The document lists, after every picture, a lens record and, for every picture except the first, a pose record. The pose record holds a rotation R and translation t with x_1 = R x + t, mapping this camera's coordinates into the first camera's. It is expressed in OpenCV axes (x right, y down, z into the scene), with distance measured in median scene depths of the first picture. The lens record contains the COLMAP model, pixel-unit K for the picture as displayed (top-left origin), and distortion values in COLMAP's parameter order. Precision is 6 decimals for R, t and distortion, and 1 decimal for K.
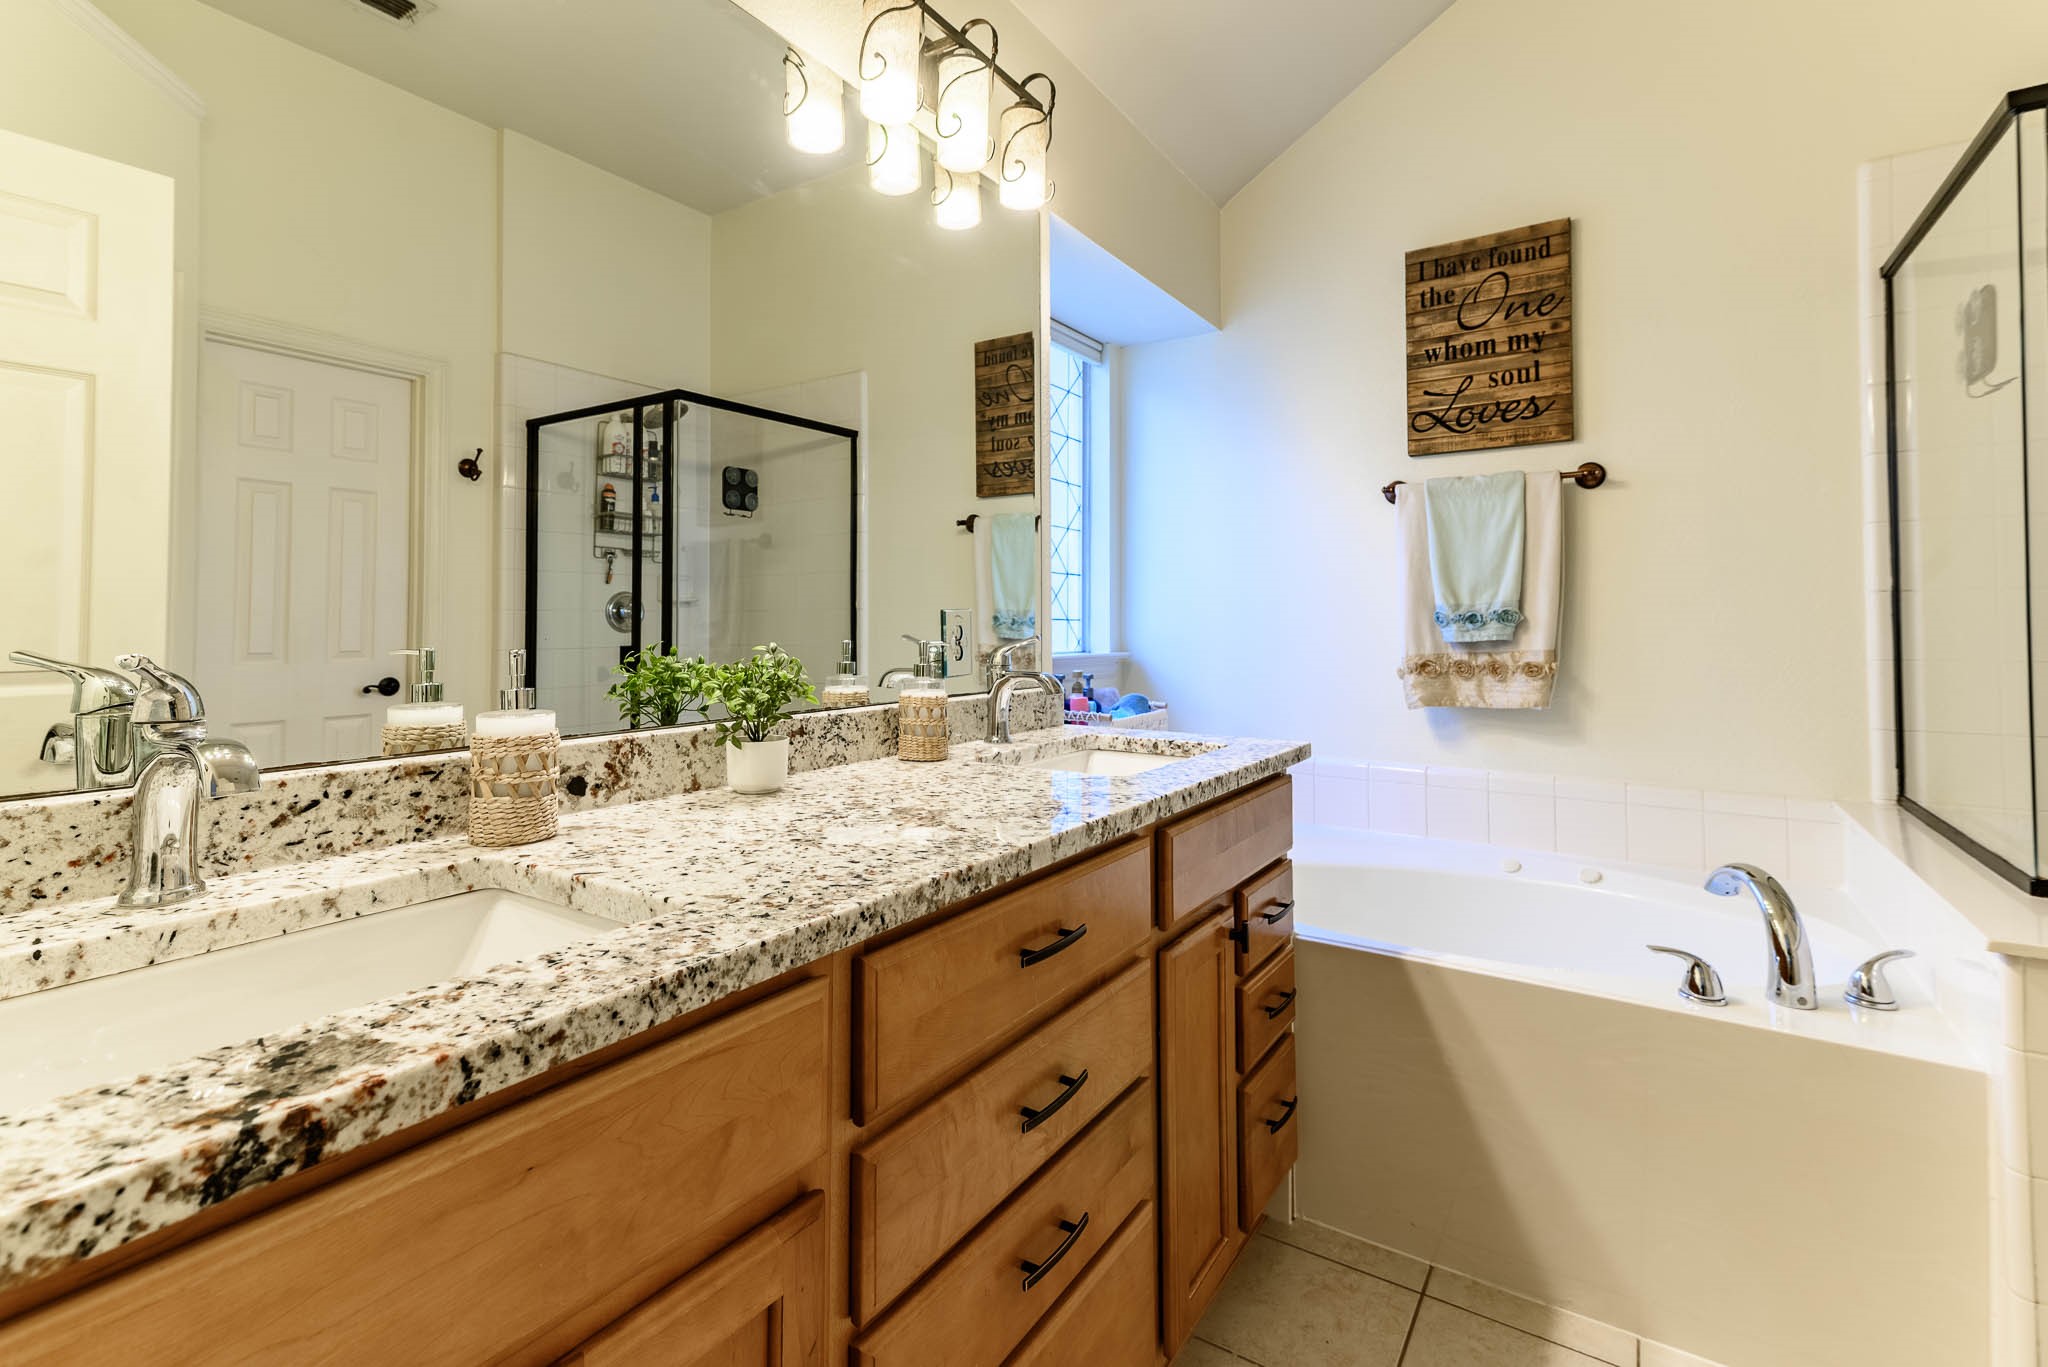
lens RADIAL K [[930.9, 0, 1038.7], [0, 930.9, 606.2], [0, 0, 1]] dist [0.019445, -0.002869]
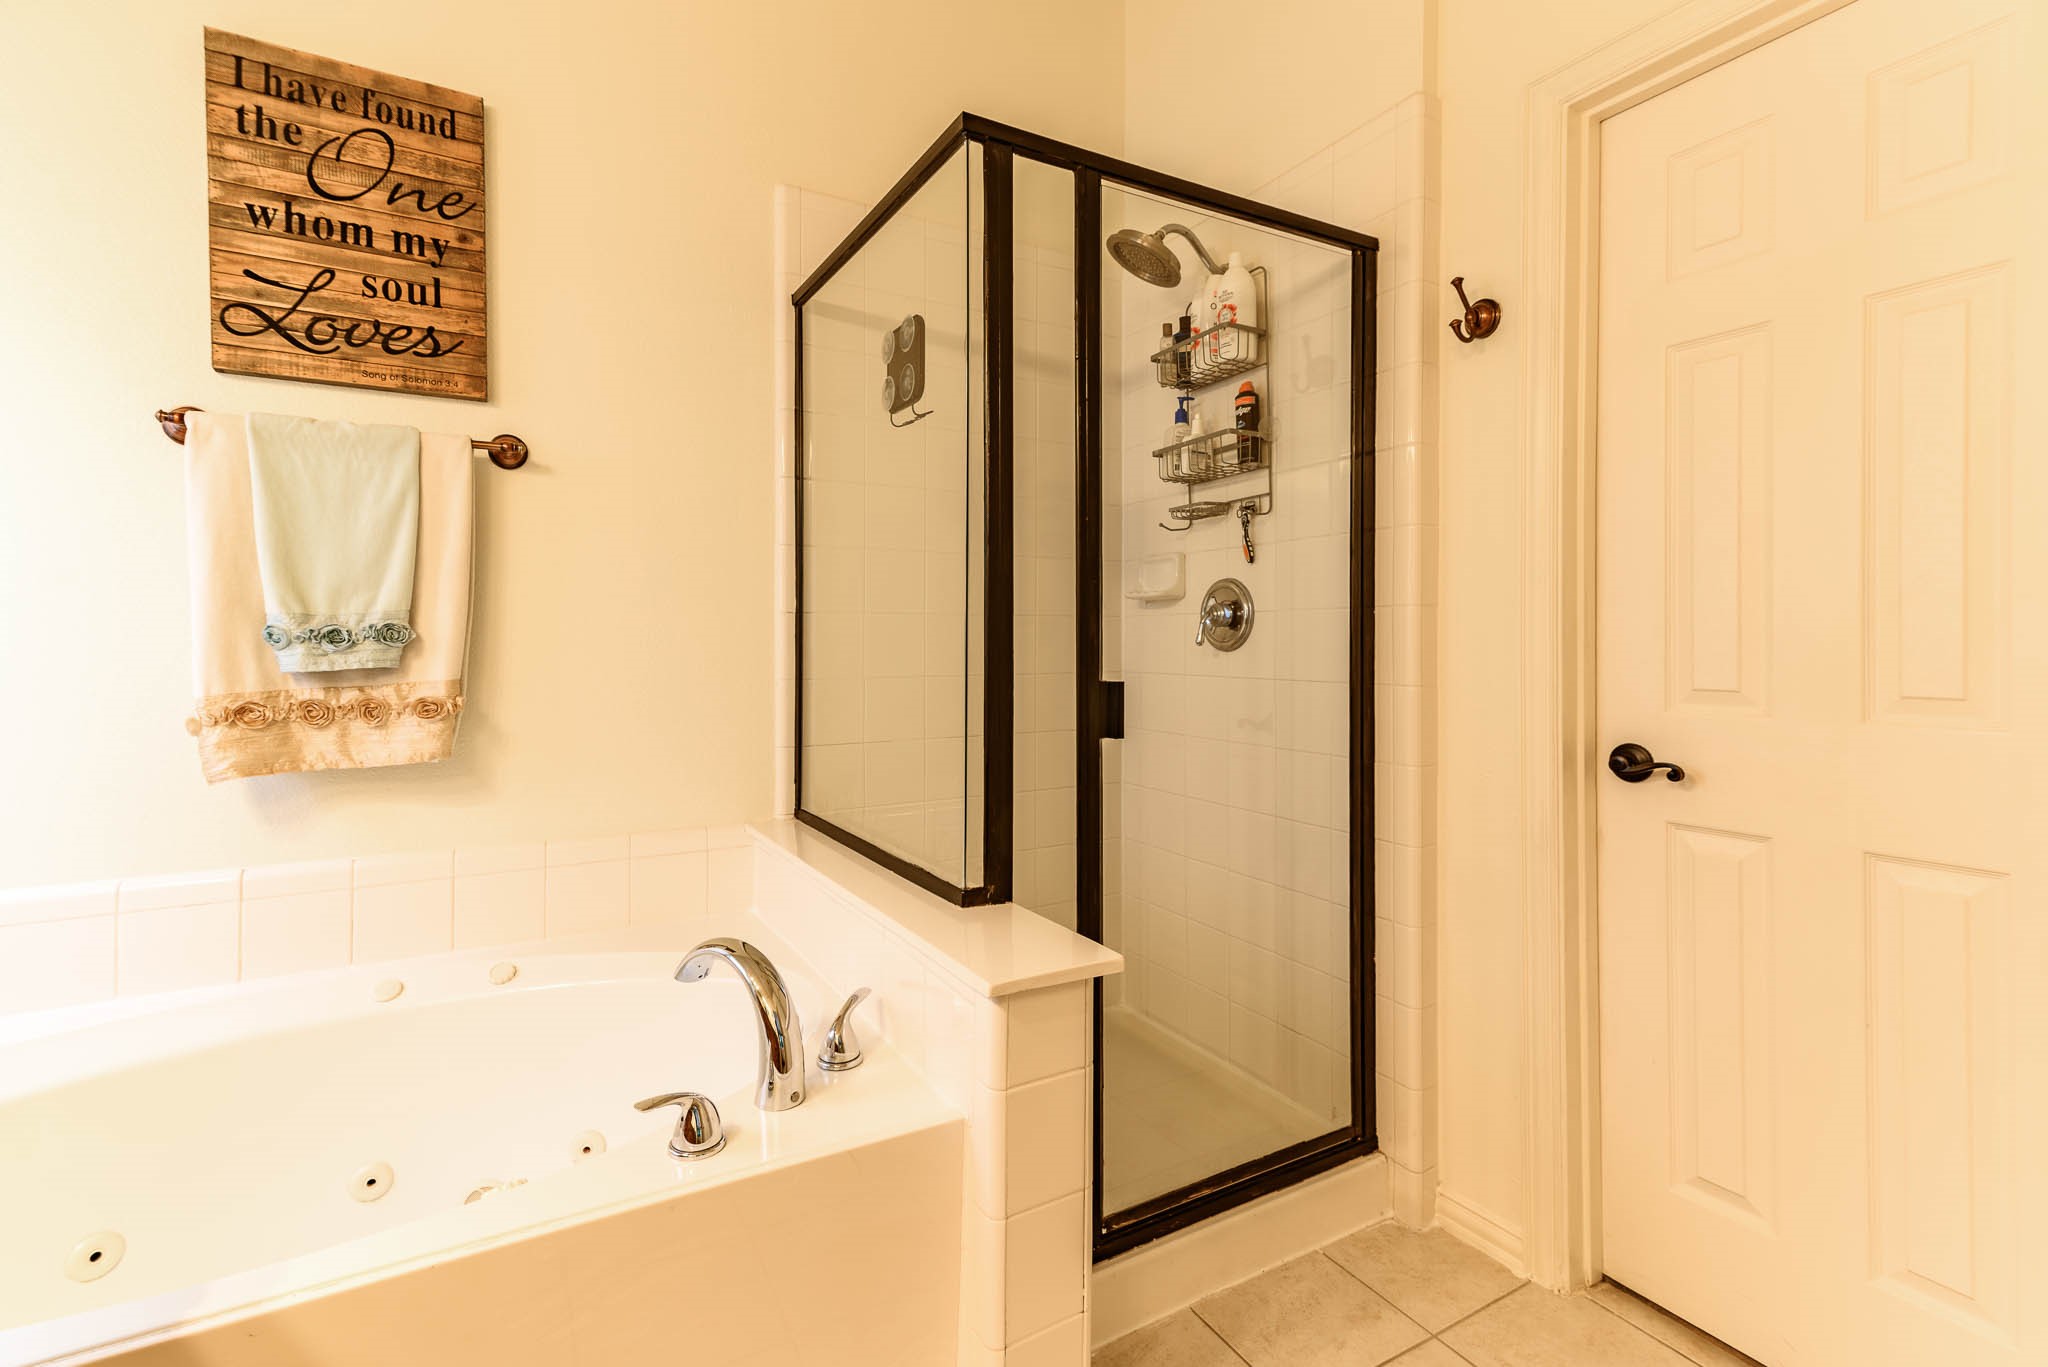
lens RADIAL K [[930.9, 0, 1043.4], [0, 930.9, 643.7], [0, 0, 1]] dist [0.019445, -0.002869]
pose [[0.451698, 0.001416, 0.892170, 0.097863], [-0.016693, 0.999837, 0.006865, 0.005634], [-0.892015, -0.017994, 0.451648, 0.252354]]
